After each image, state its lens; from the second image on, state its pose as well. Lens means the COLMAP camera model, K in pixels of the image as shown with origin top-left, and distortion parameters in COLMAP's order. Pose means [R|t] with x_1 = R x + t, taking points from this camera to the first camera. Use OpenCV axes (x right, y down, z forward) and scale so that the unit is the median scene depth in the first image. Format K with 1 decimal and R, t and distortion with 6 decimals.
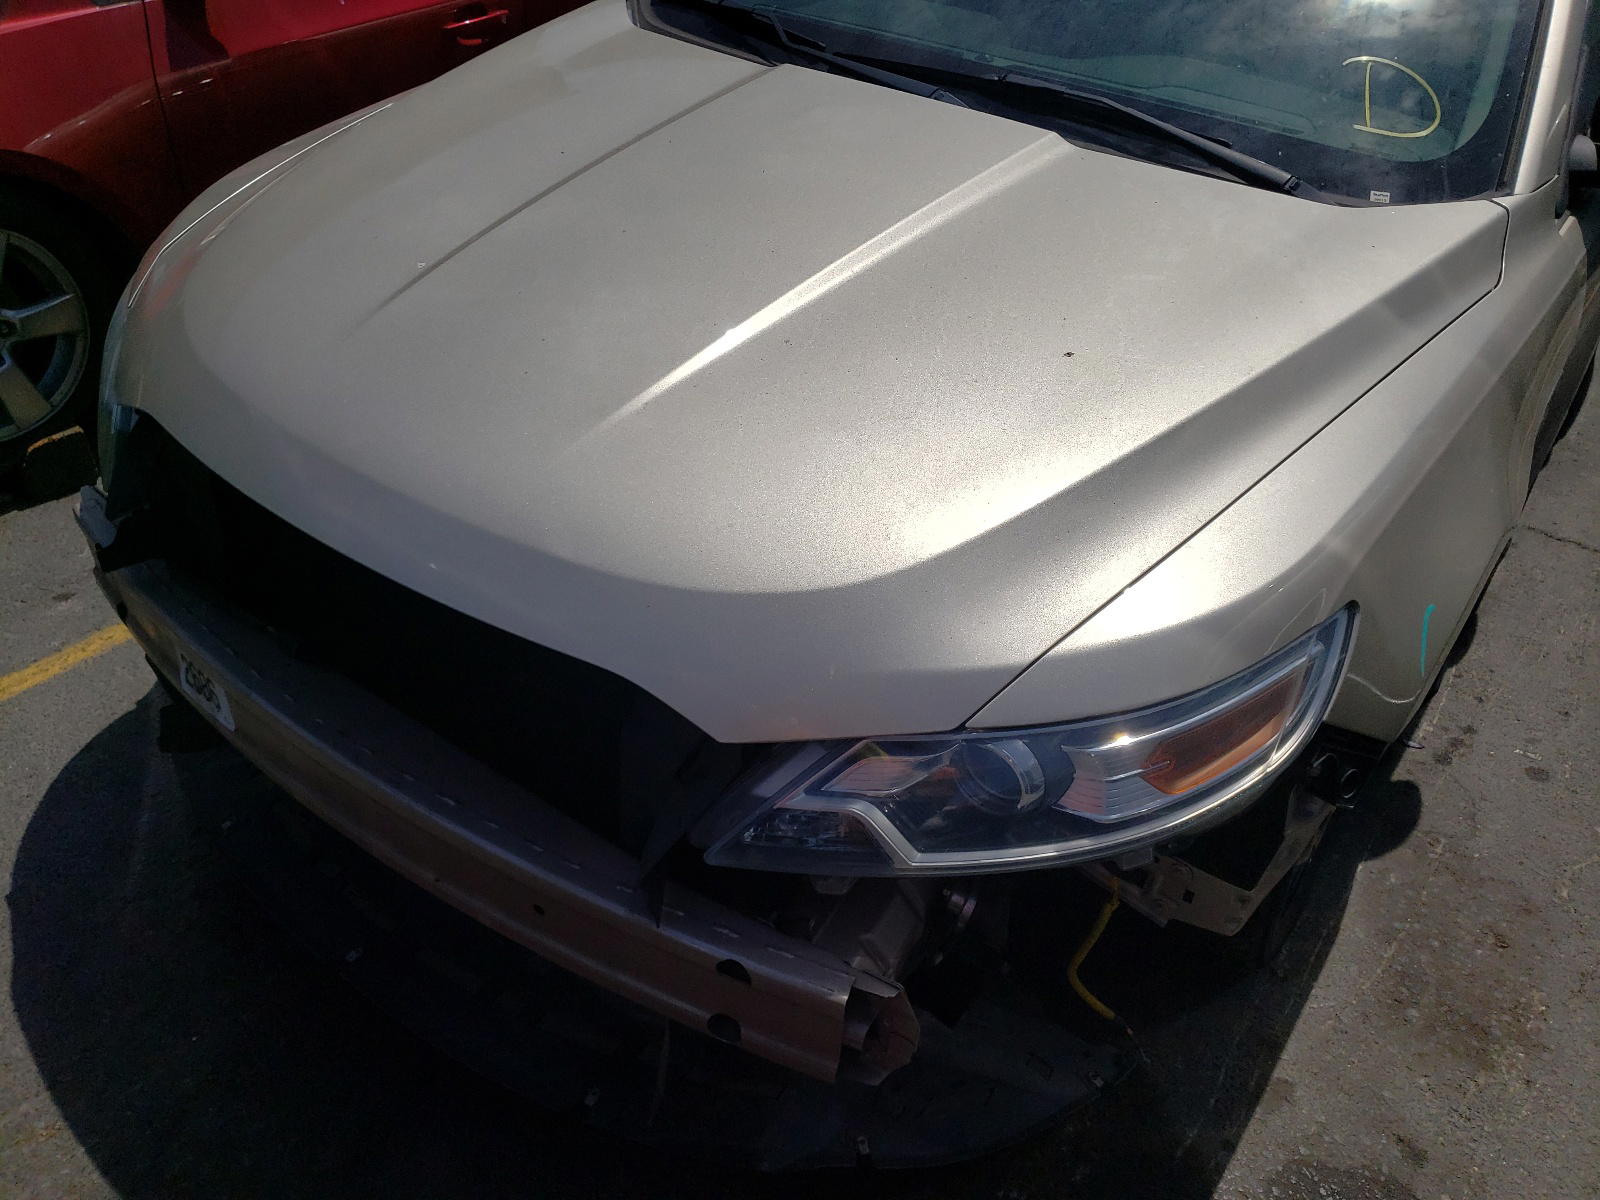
lens RADIAL K [[1253.0, 0, 801.4], [0, 1253.0, 572.8], [0, 0, 1]] dist [0.067774, -0.075641]
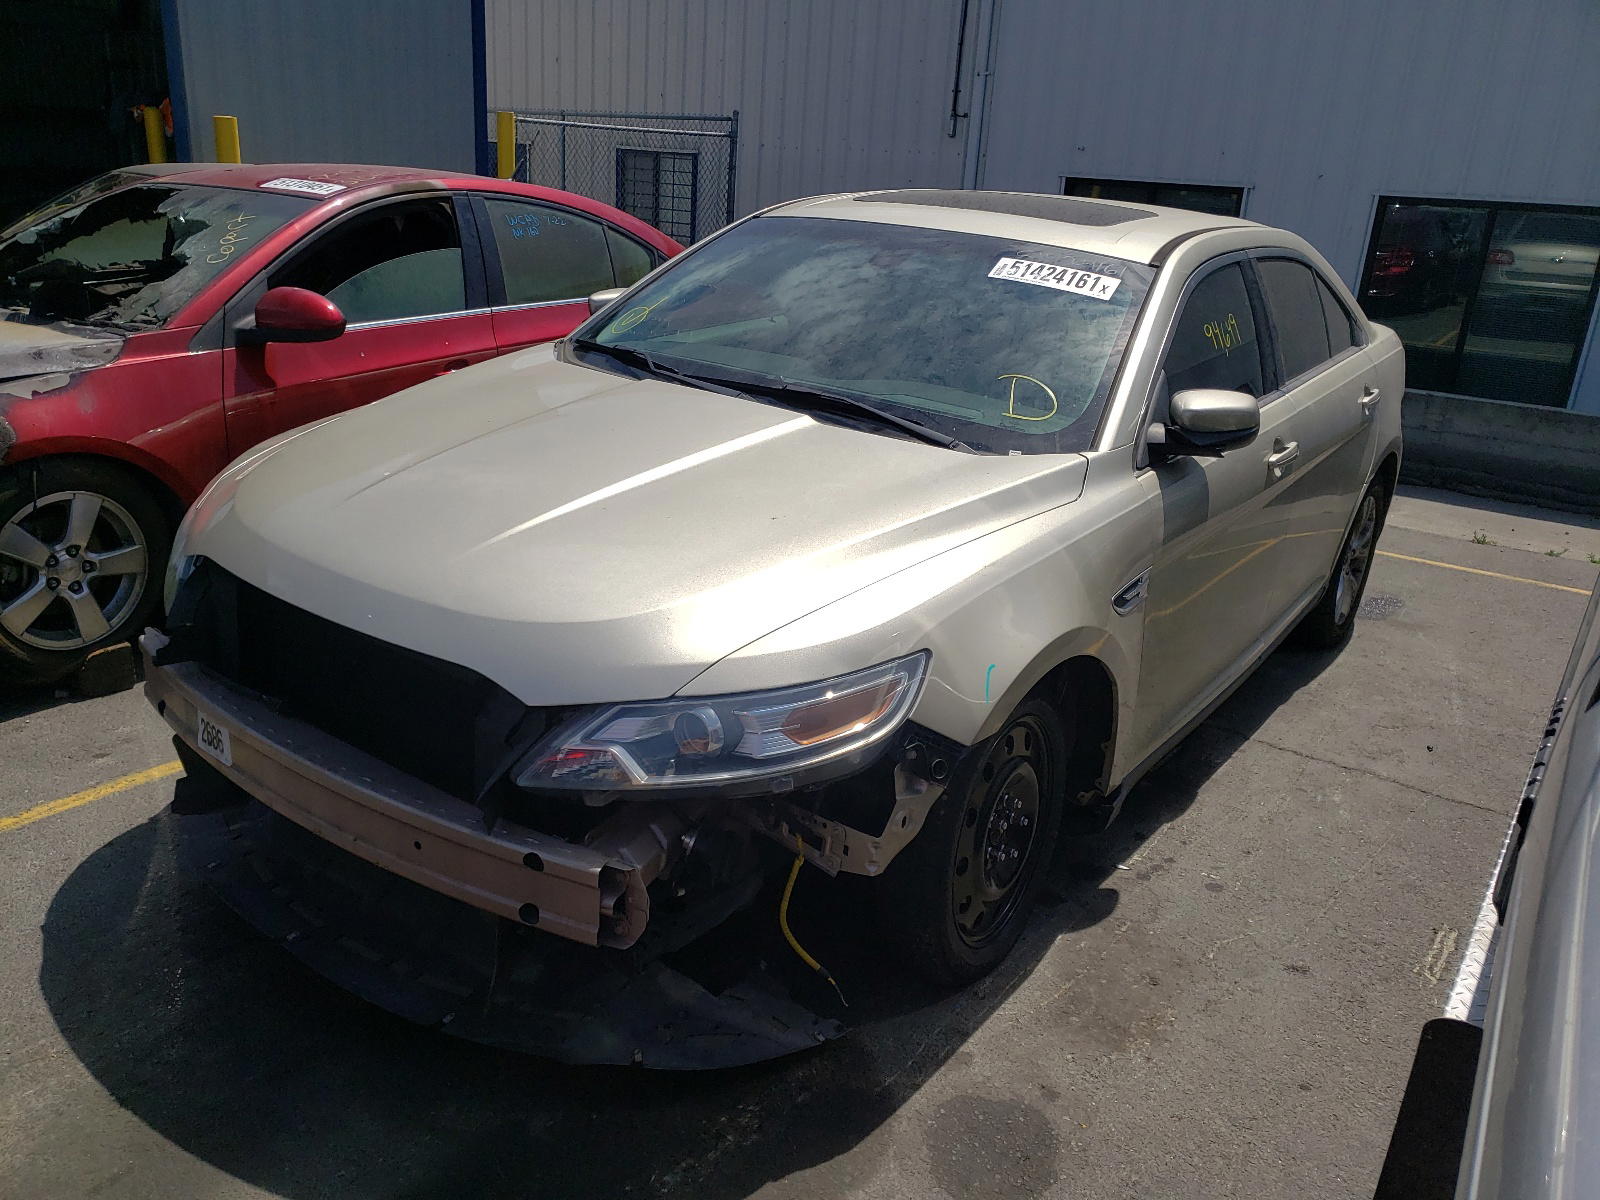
lens RADIAL K [[1253.0, 0, 801.4], [0, 1253.0, 572.8], [0, 0, 1]] dist [0.067774, -0.075641]
pose [[0.999974, 0.006080, 0.003993, 0.195928], [-0.004675, 0.957759, -0.287535, 0.299269], [-0.005573, 0.287509, 0.957762, -0.450385]]
